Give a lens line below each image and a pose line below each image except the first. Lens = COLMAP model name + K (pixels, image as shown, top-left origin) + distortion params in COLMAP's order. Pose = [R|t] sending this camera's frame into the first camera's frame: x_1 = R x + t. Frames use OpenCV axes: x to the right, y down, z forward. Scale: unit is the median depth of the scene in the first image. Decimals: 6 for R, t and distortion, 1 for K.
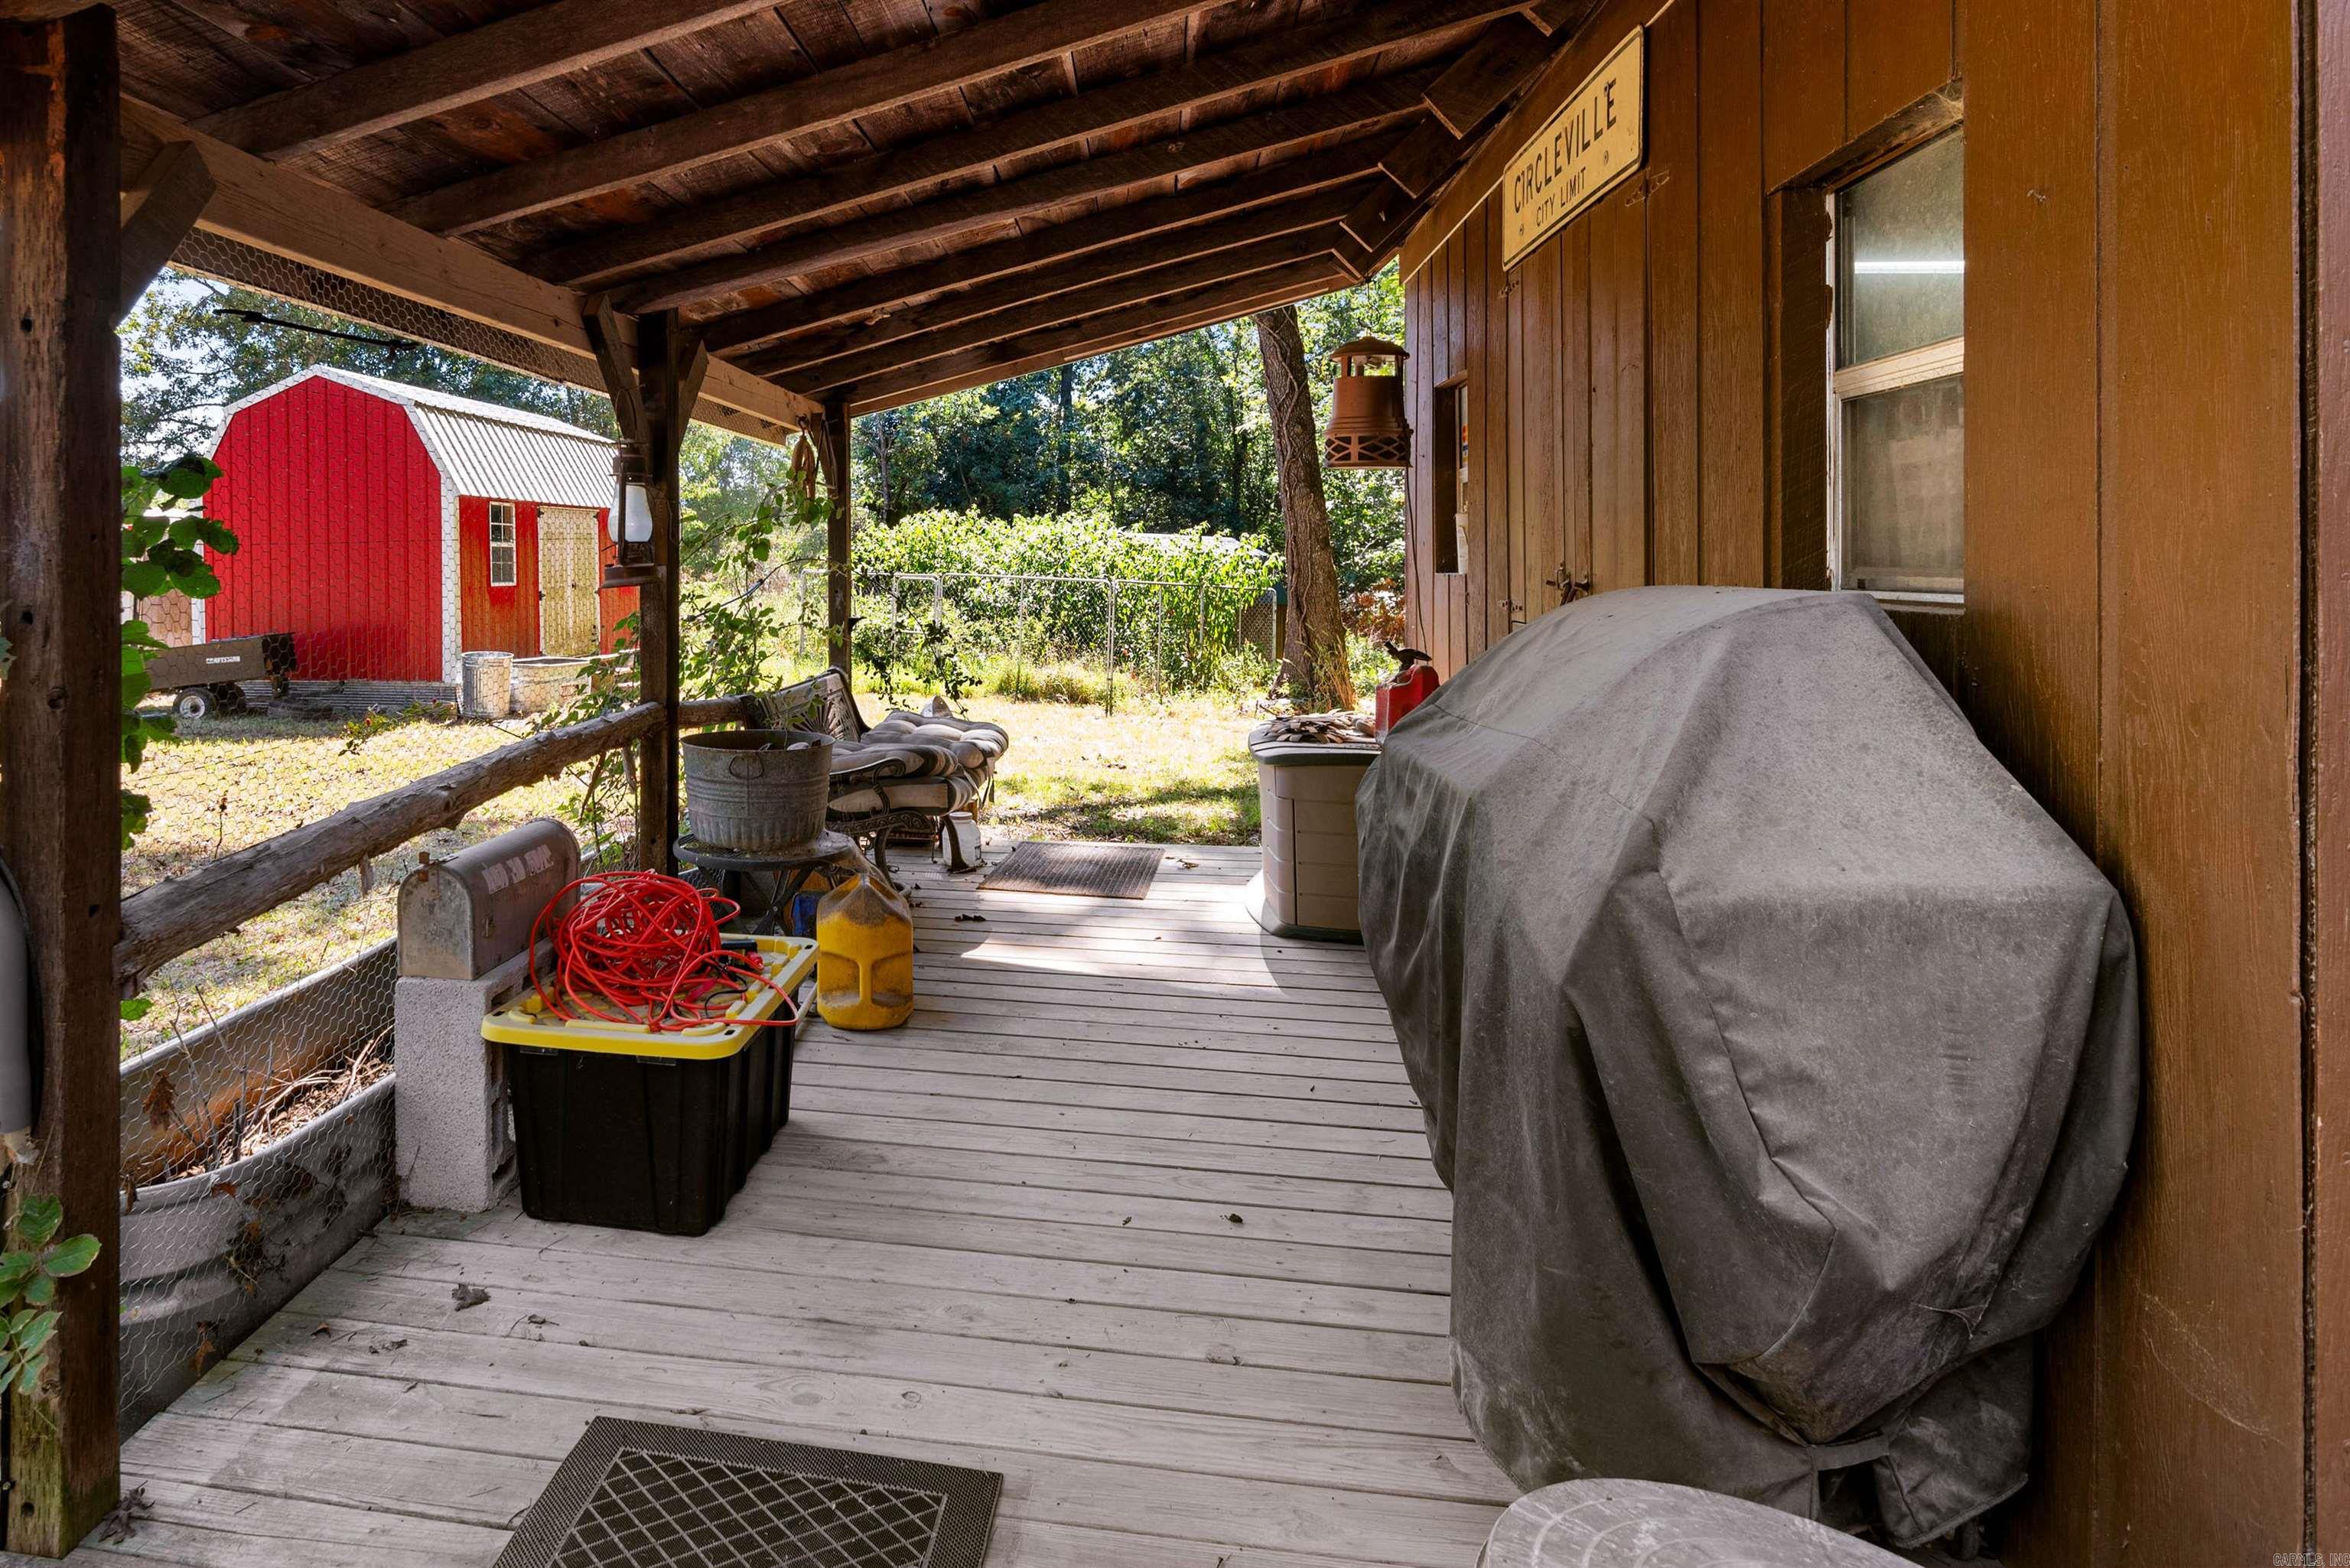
lens RADIAL K [[1141.8, 0, 1175.0], [0, 1141.8, 784.0], [0, 0, 1]] dist [-0.002029, -0.000091]
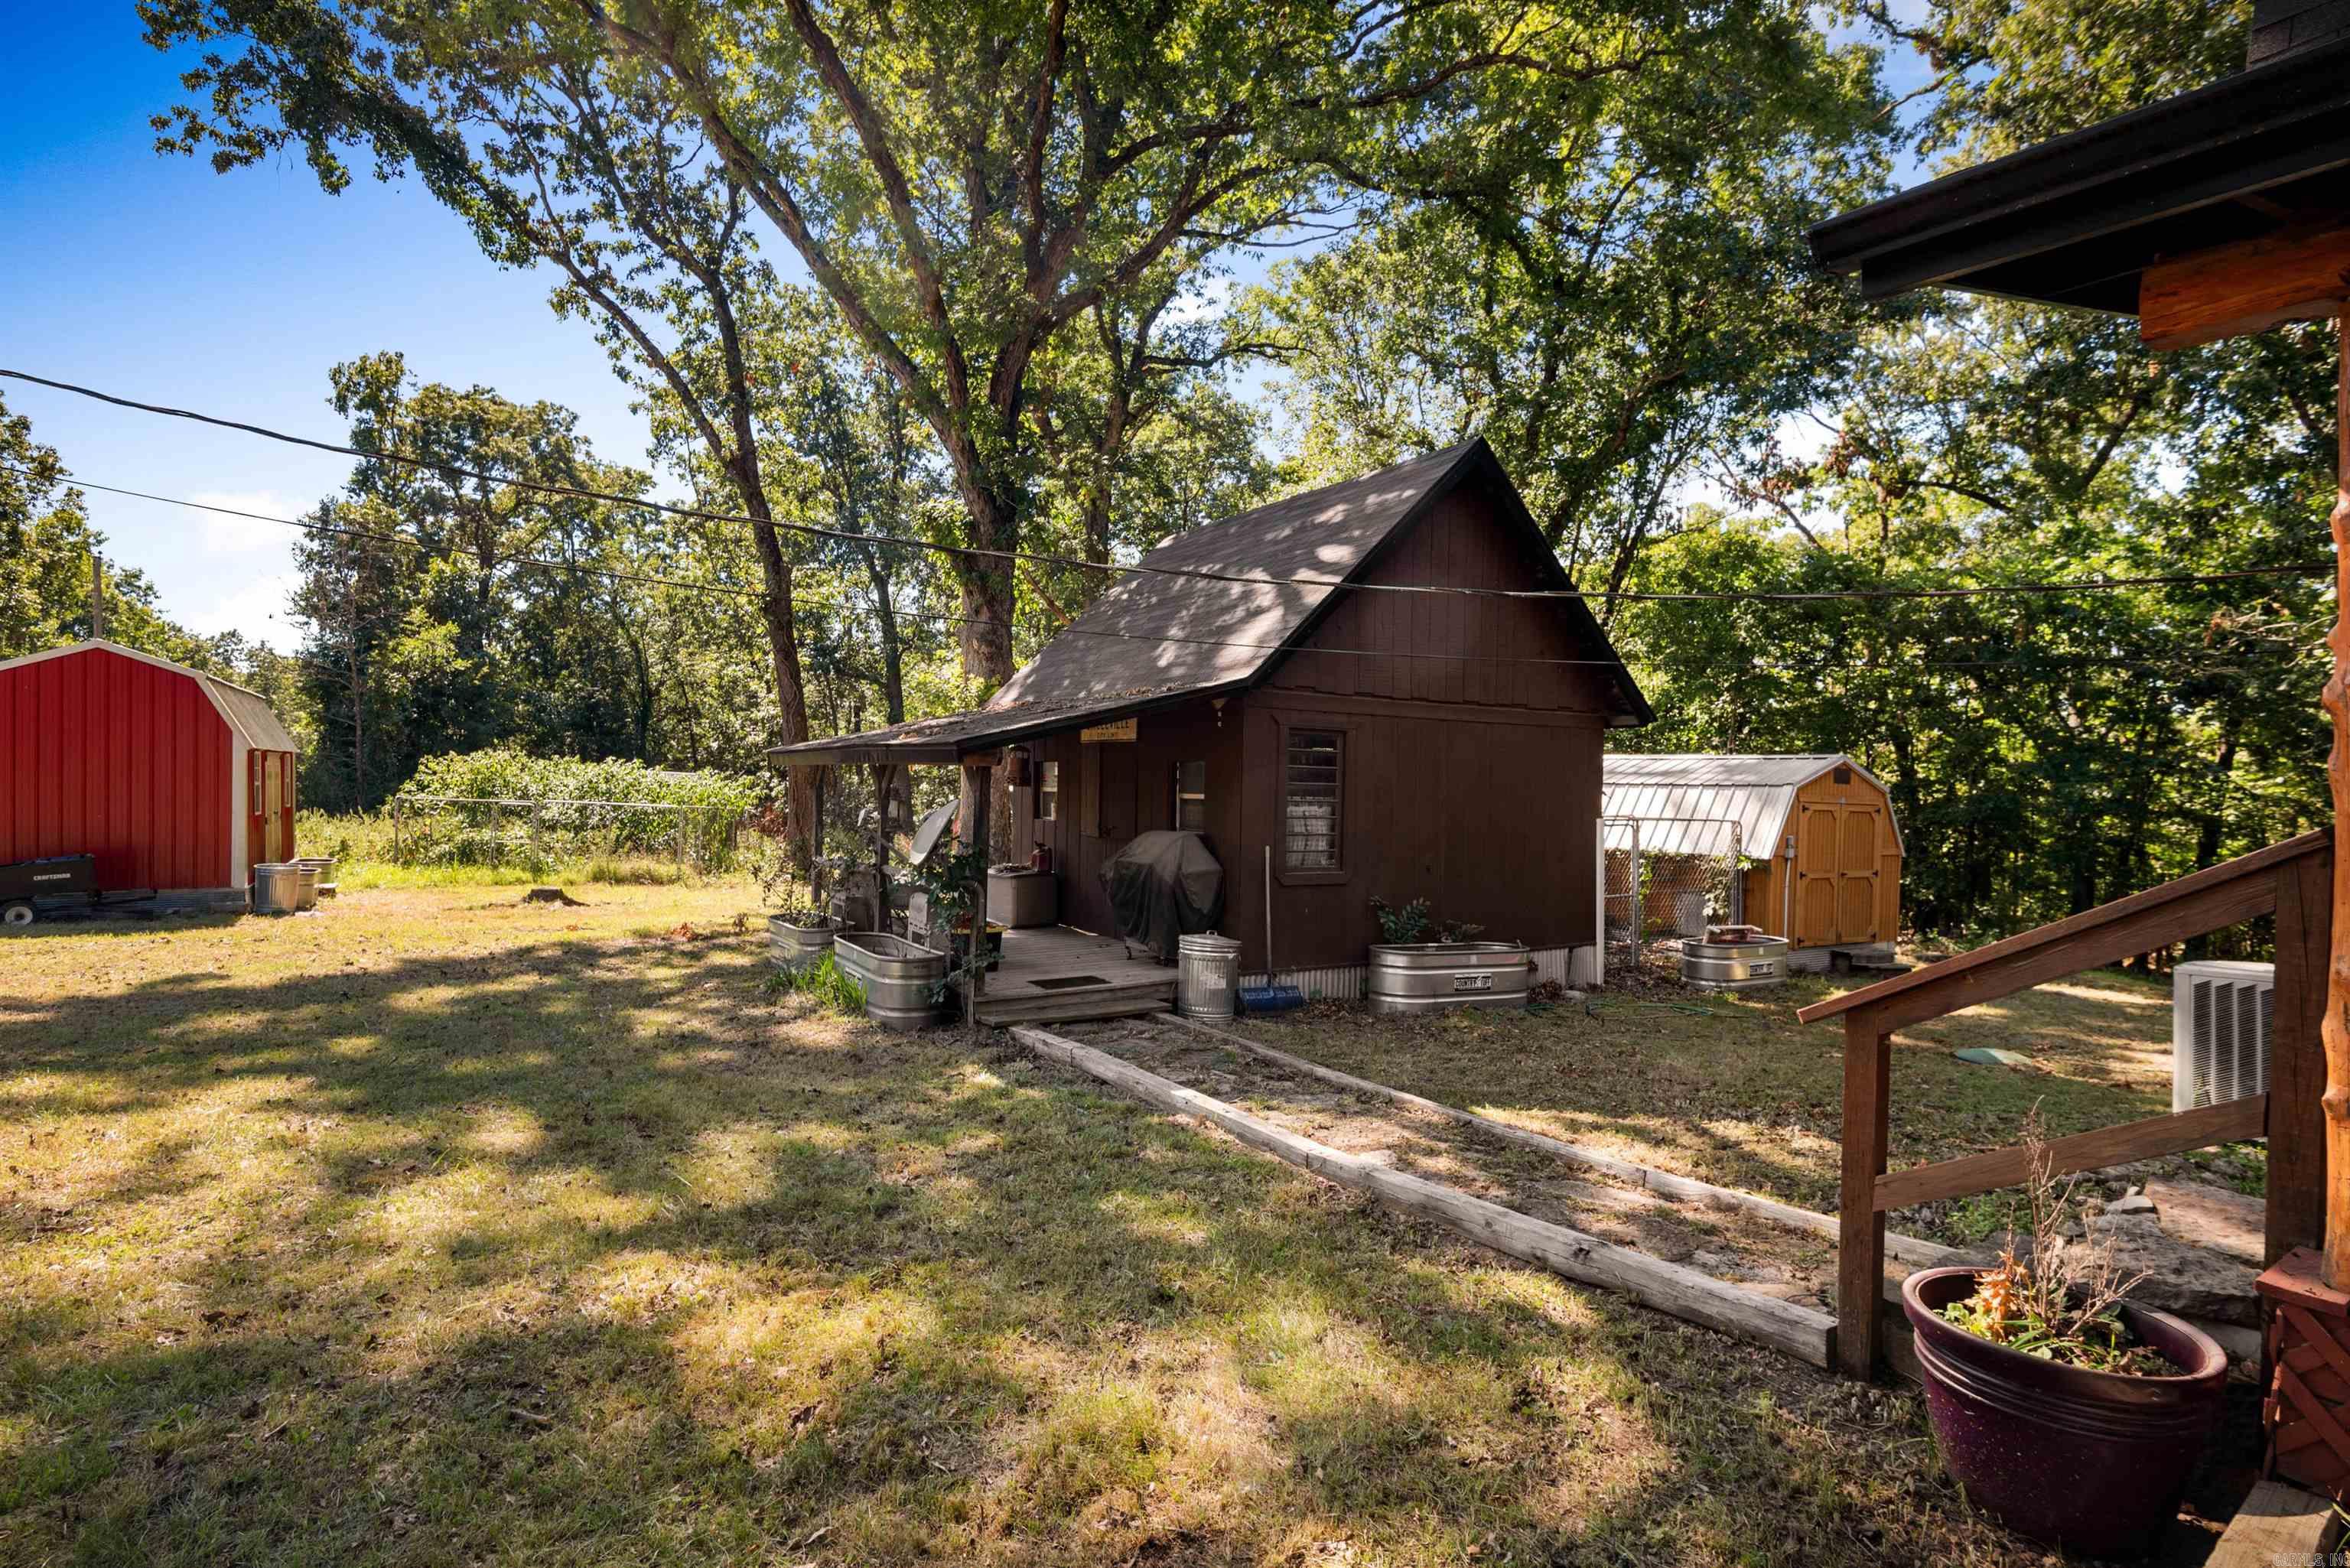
lens RADIAL K [[1145.8, 0, 1175.0], [0, 1145.8, 784.0], [0, 0, 1]] dist [-0.000994, -0.000010]
pose [[0.741517, 0.007730, 0.670890, -0.621523], [0.103354, 0.986682, -0.125604, 0.061625], [-0.662926, 0.162477, 0.730842, -0.604974]]
